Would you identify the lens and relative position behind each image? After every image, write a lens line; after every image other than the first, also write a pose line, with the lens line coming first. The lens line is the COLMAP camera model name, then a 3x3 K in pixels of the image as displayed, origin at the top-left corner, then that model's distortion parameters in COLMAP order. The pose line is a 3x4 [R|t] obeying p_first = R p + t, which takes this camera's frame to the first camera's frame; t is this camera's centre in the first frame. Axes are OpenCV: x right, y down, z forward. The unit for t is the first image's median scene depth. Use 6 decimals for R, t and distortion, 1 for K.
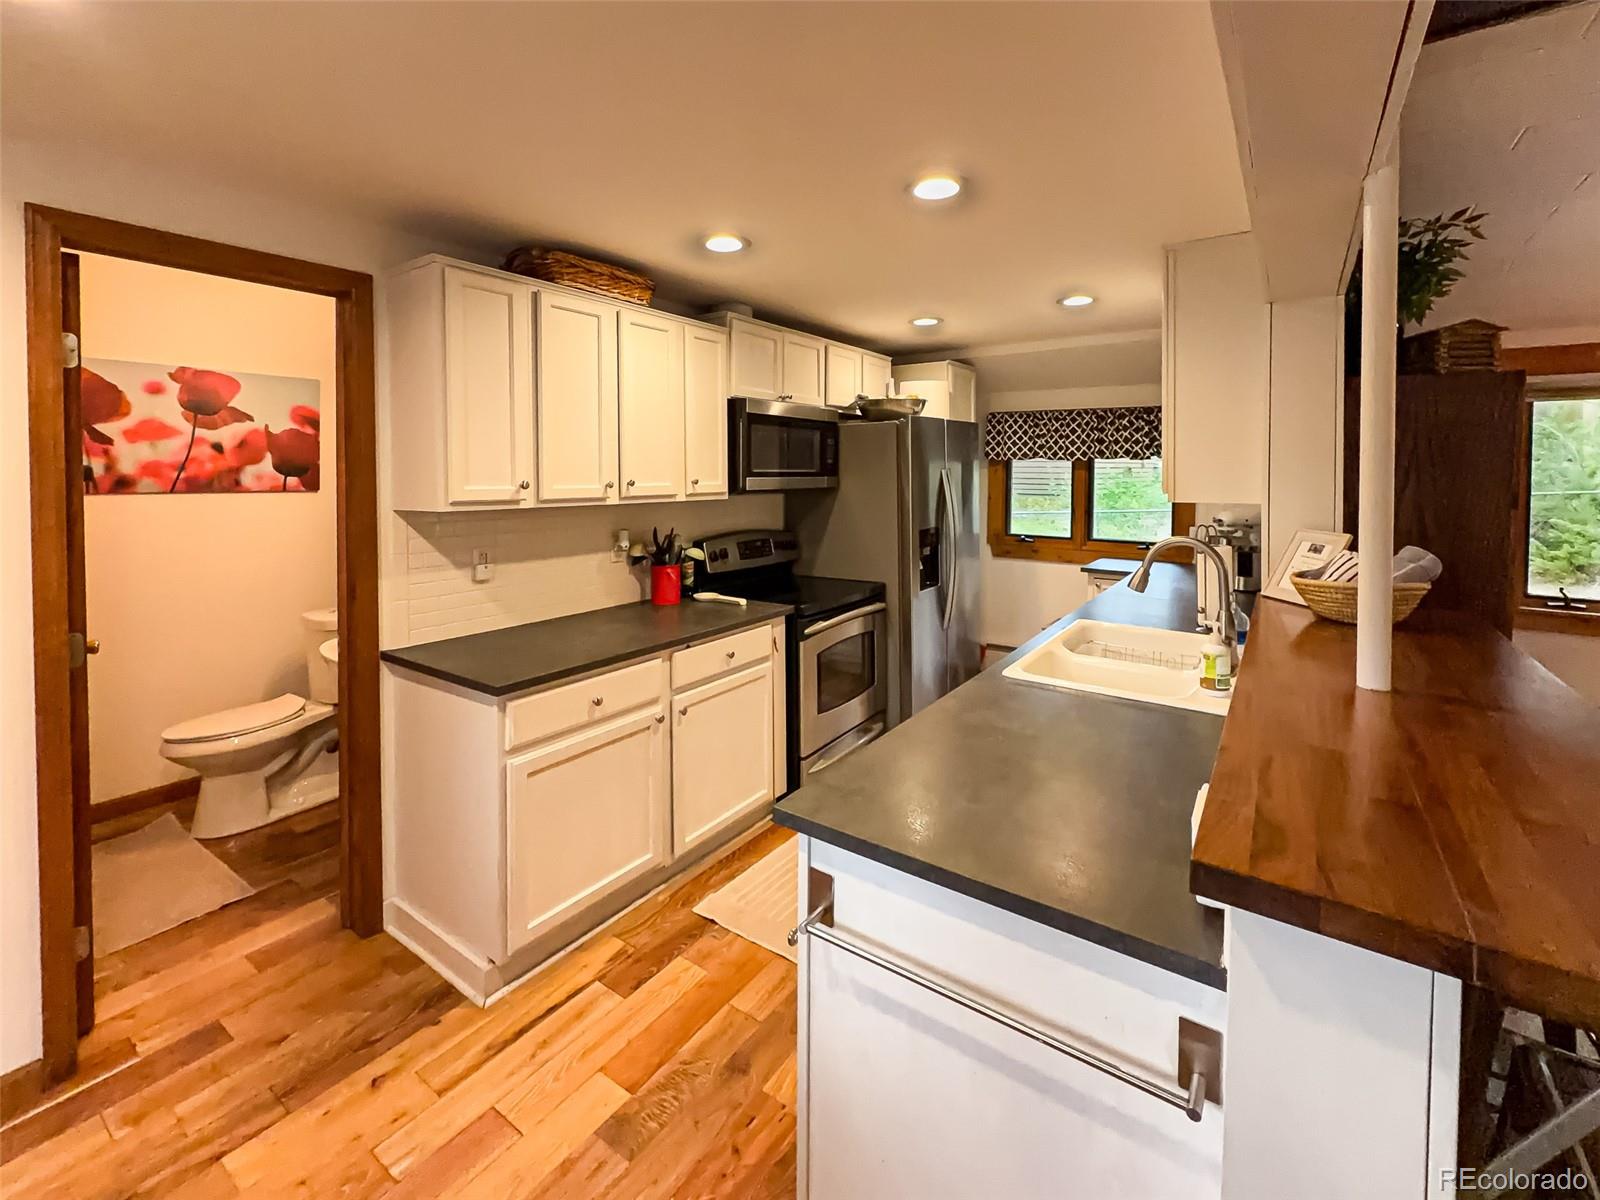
lens RADIAL K [[694.7, 0, 819.0], [0, 694.7, 483.8], [0, 0, 1]] dist [0.000220, -0.000006]
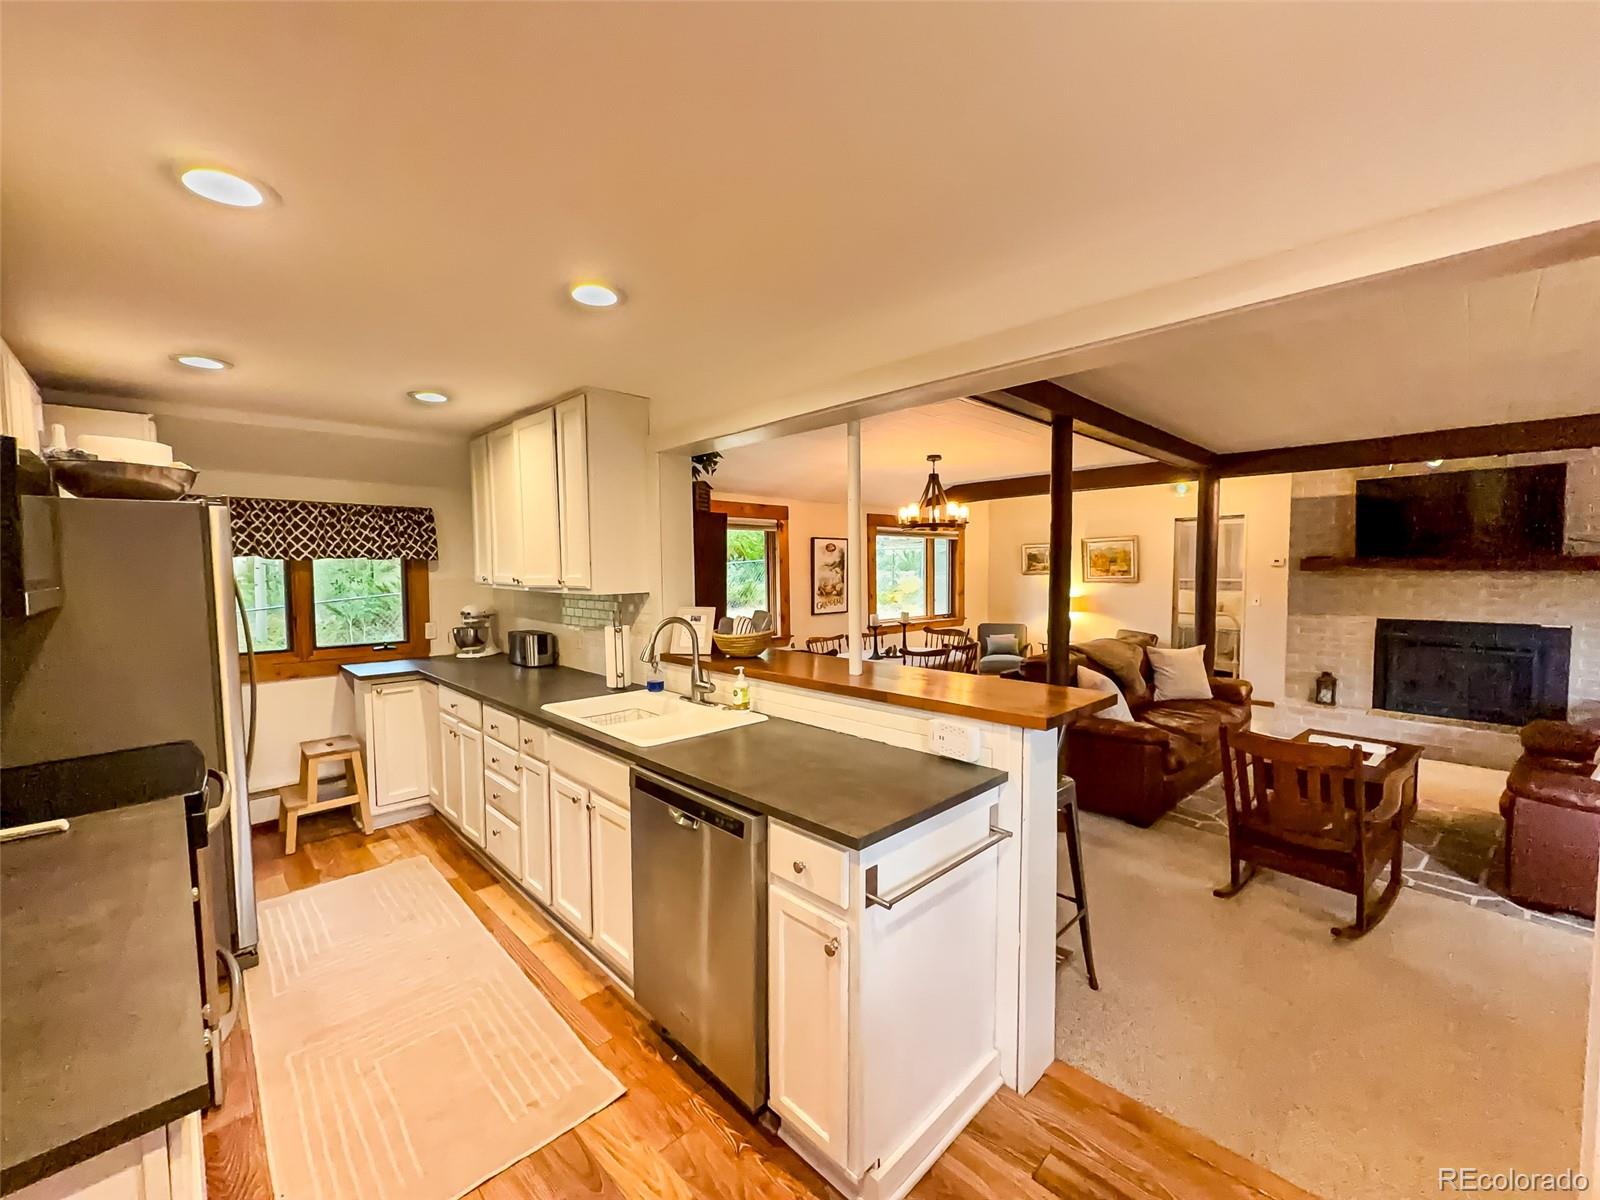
lens RADIAL K [[650.1, 0, 803.5], [0, 650.1, 600.2], [0, 0, 1]] dist [0.001026, 0.000707]
pose [[0.190798, -0.055677, 0.980049, -0.381235], [0.027260, 0.998306, 0.051407, -0.009323], [-0.981251, 0.016908, 0.191992, 0.271041]]
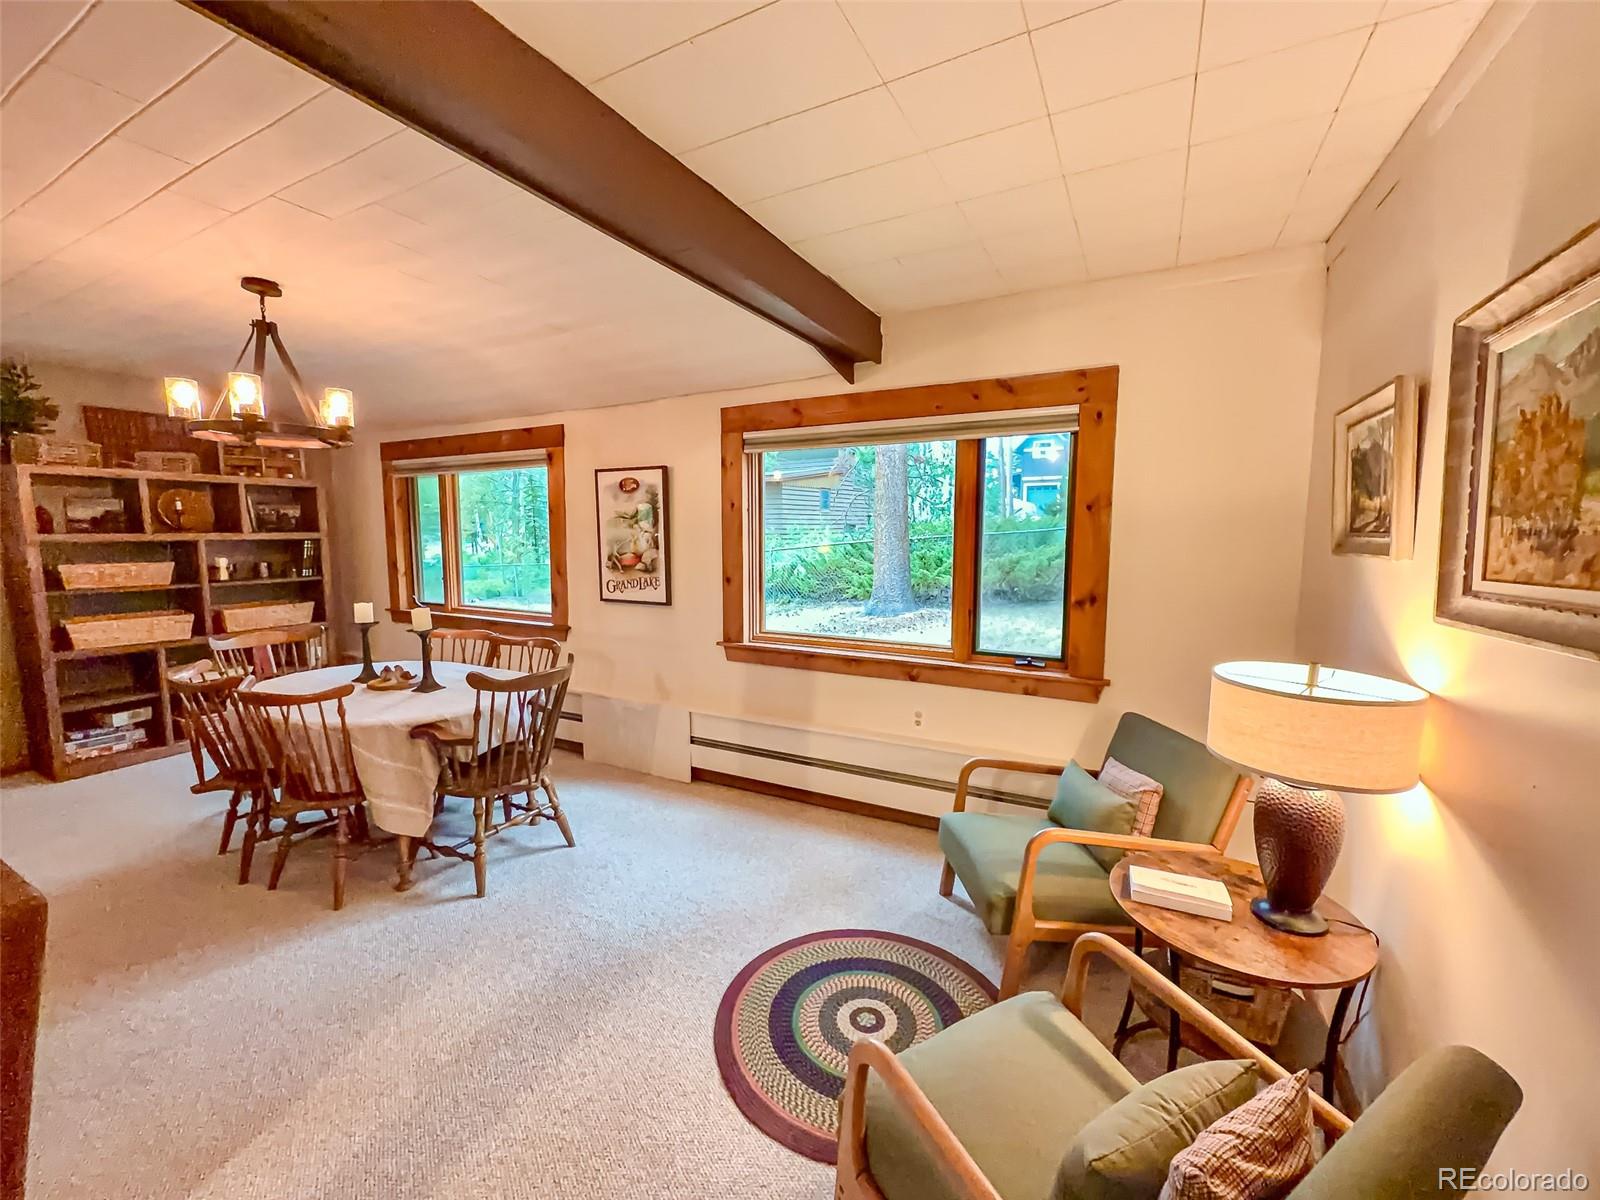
lens RADIAL K [[650.1, 0, 801.9], [0, 650.1, 595.6], [0, 0, 1]] dist [0.001026, 0.000707]
pose [[0.993017, -0.013778, 0.117166, 1.651048], [0.004758, 0.997026, 0.076914, 0.036426], [-0.117877, -0.075820, 0.990129, -0.544386]]
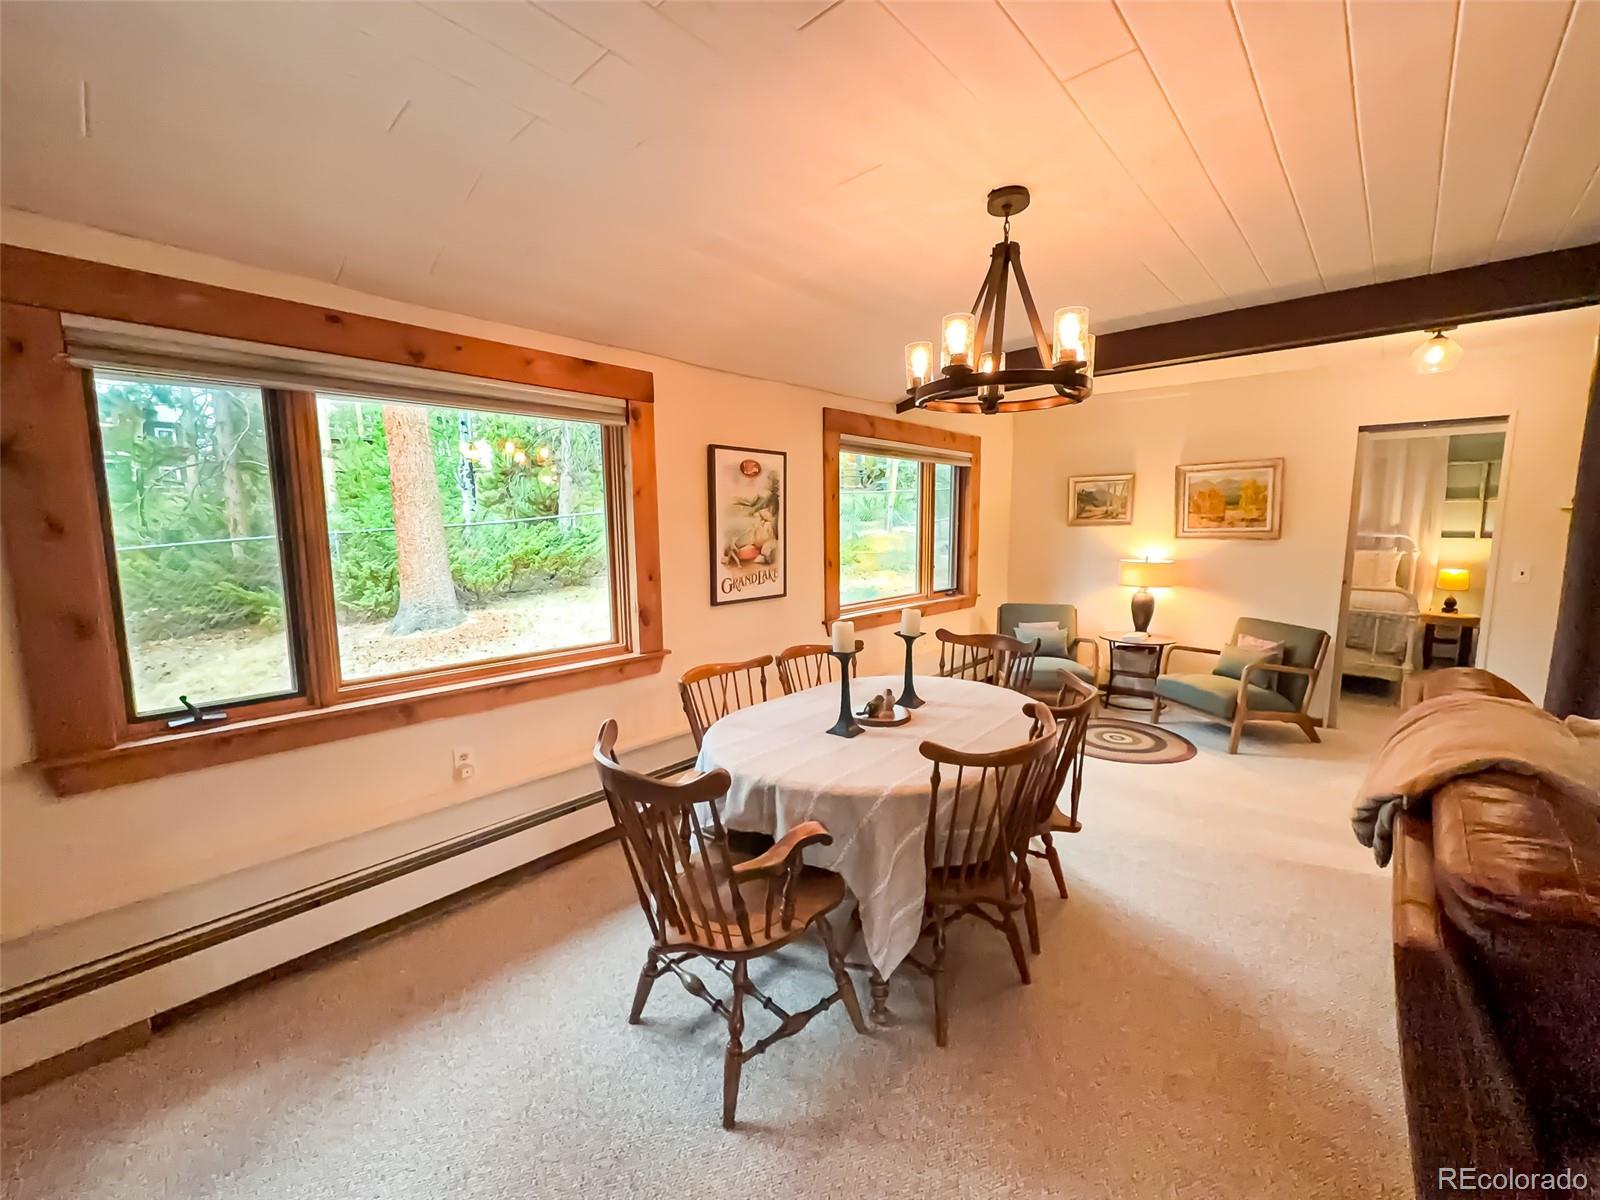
lens RADIAL K [[650.1, 0, 794.9], [0, 650.1, 597.8], [0, 0, 1]] dist [0.001026, 0.000707]
pose [[0.130534, -0.124715, 0.983569, 0.554644], [0.024562, 0.992159, 0.122544, 0.009235], [-0.991140, 0.008162, 0.132573, 0.366504]]
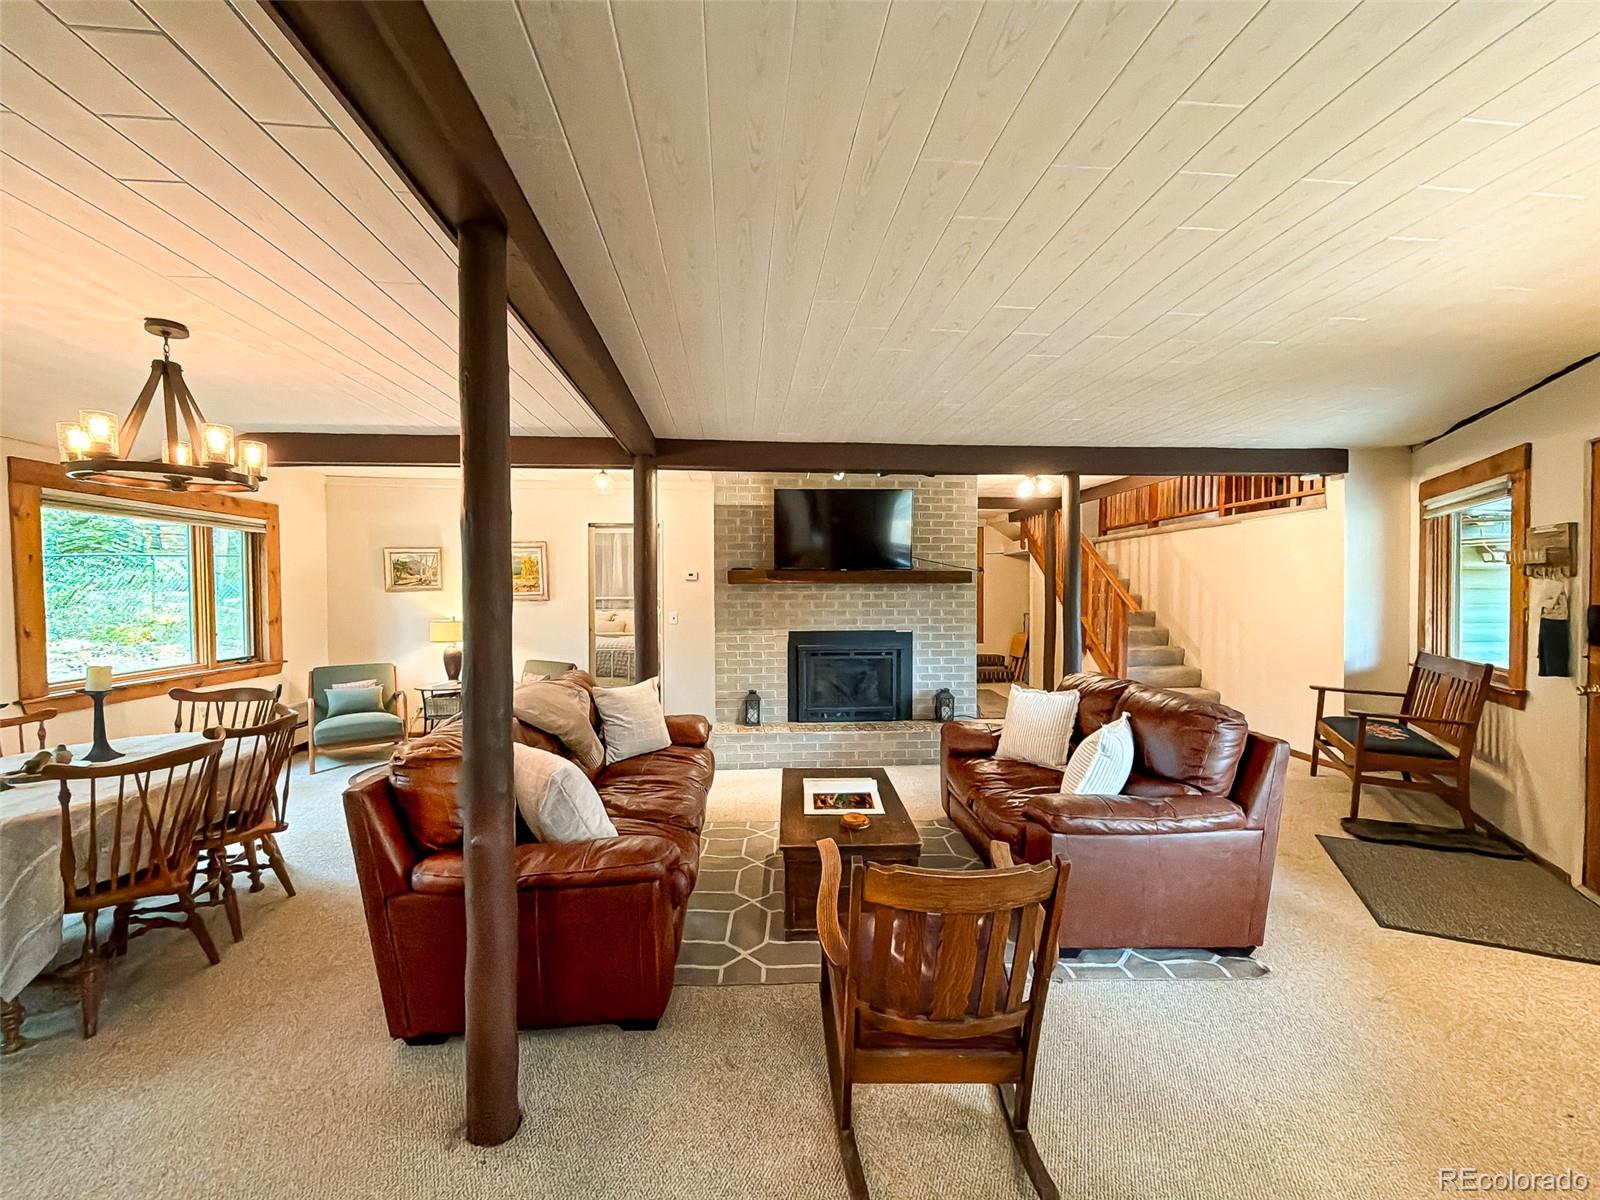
lens RADIAL K [[650.1, 0, 799.2], [0, 650.1, 605.3], [0, 0, 1]] dist [0.001026, 0.000707]
pose [[-0.646532, -0.022953, 0.762542, 0.192933], [0.015225, 0.998960, 0.042979, 0.022739], [-0.762735, 0.039397, -0.645510, 0.204015]]
